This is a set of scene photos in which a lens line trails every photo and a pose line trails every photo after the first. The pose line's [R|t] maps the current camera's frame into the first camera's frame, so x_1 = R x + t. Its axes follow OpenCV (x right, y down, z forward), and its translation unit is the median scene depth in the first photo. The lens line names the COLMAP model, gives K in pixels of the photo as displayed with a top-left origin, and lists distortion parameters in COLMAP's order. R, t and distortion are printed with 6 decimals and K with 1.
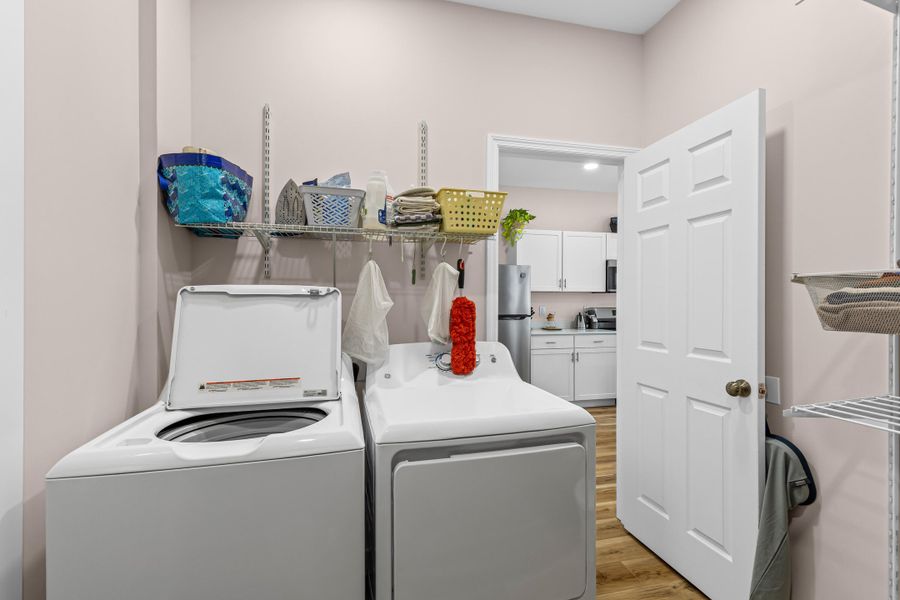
lens RADIAL K [[410.8, 0, 451.0], [0, 410.8, 302.0], [0, 0, 1]] dist [0.010649, -0.000681]
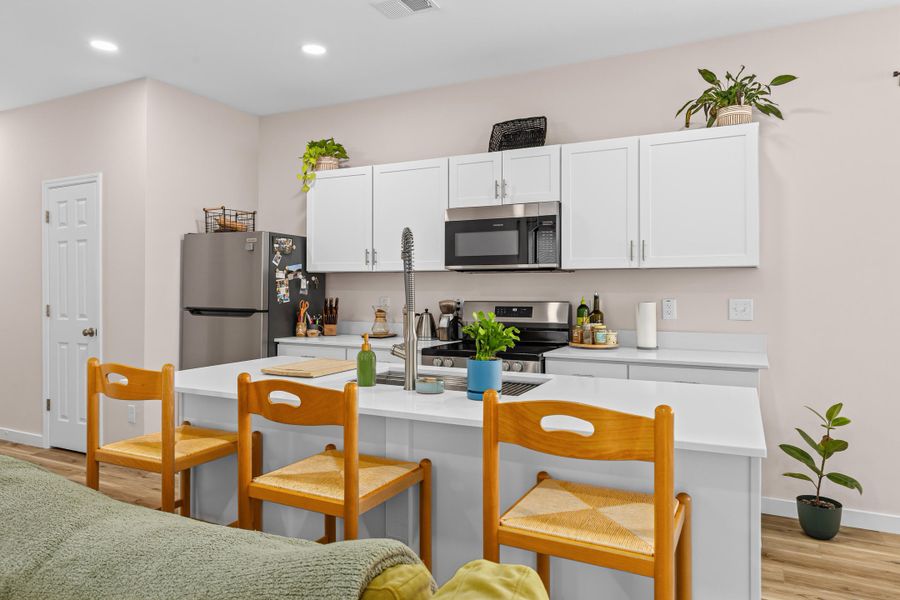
lens RADIAL K [[596.6, 0, 451.8], [0, 596.6, 285.5], [0, 0, 1]] dist [0.011967, 0.004756]
pose [[0.751777, -0.001400, -0.659416, 0.889000], [-0.004234, 0.999967, -0.006951, -0.000376], [0.659404, 0.008018, 0.751746, 0.440068]]
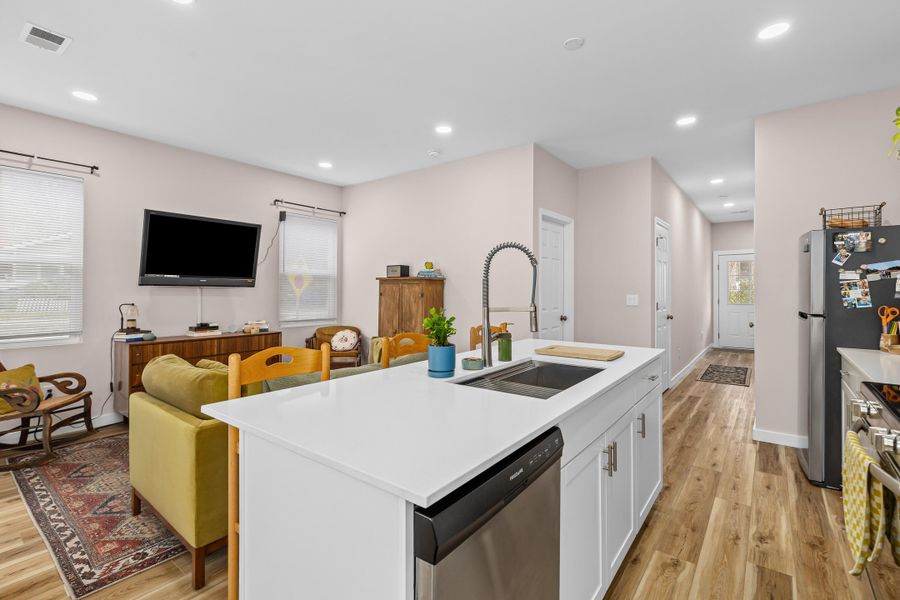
lens RADIAL K [[410.8, 0, 447.7], [0, 410.8, 288.4], [0, 0, 1]] dist [0.010649, -0.000681]
pose [[-0.796570, -0.005770, -0.604519, 0.852845], [-0.005405, 0.999982, -0.002423, -0.000576], [0.604522, 0.001337, -0.796587, 1.016429]]
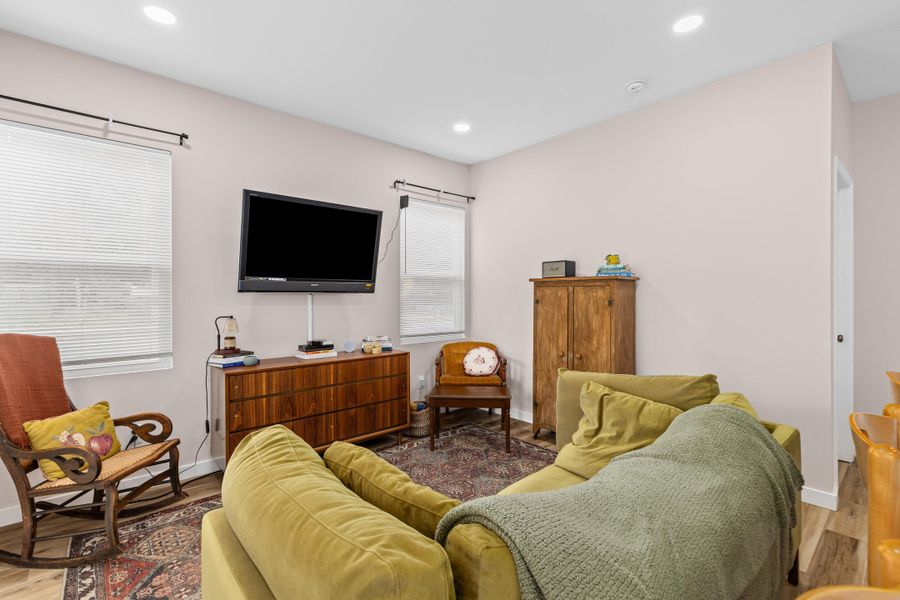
lens RADIAL K [[410.8, 0, 452.9], [0, 410.8, 296.0], [0, 0, 1]] dist [0.010649, -0.000681]
pose [[-0.893939, 0.004291, -0.448169, 0.835692], [0.002224, 0.999984, 0.005138, -0.001387], [0.448184, 0.003597, -0.893934, 0.708739]]
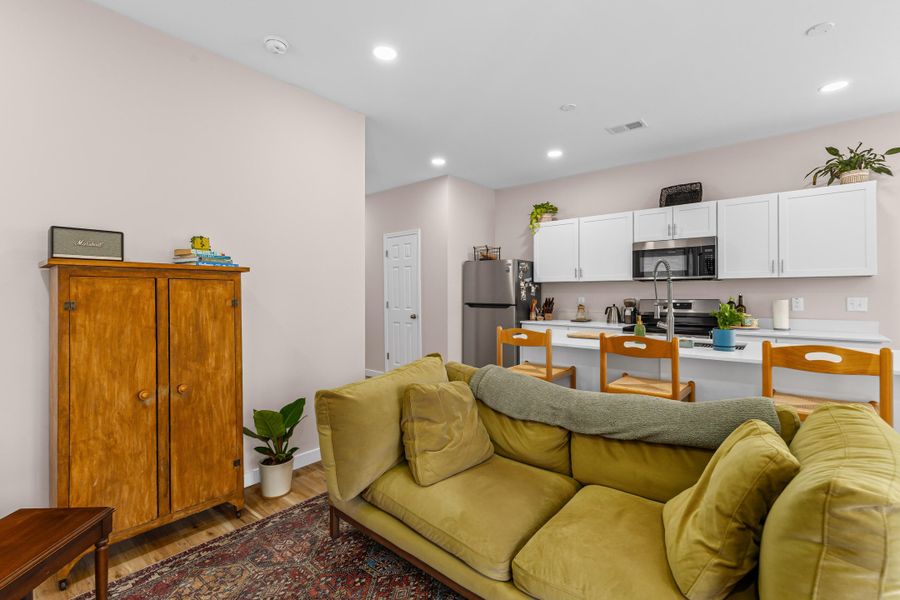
lens RADIAL K [[410.8, 0, 451.6], [0, 410.8, 293.2], [0, 0, 1]] dist [0.010649, -0.000681]
pose [[0.577976, 0.000269, -0.816053, 0.865606], [0.000392, 1.000000, 0.000606, 0.000993], [0.816053, -0.000670, 0.577976, 0.201060]]
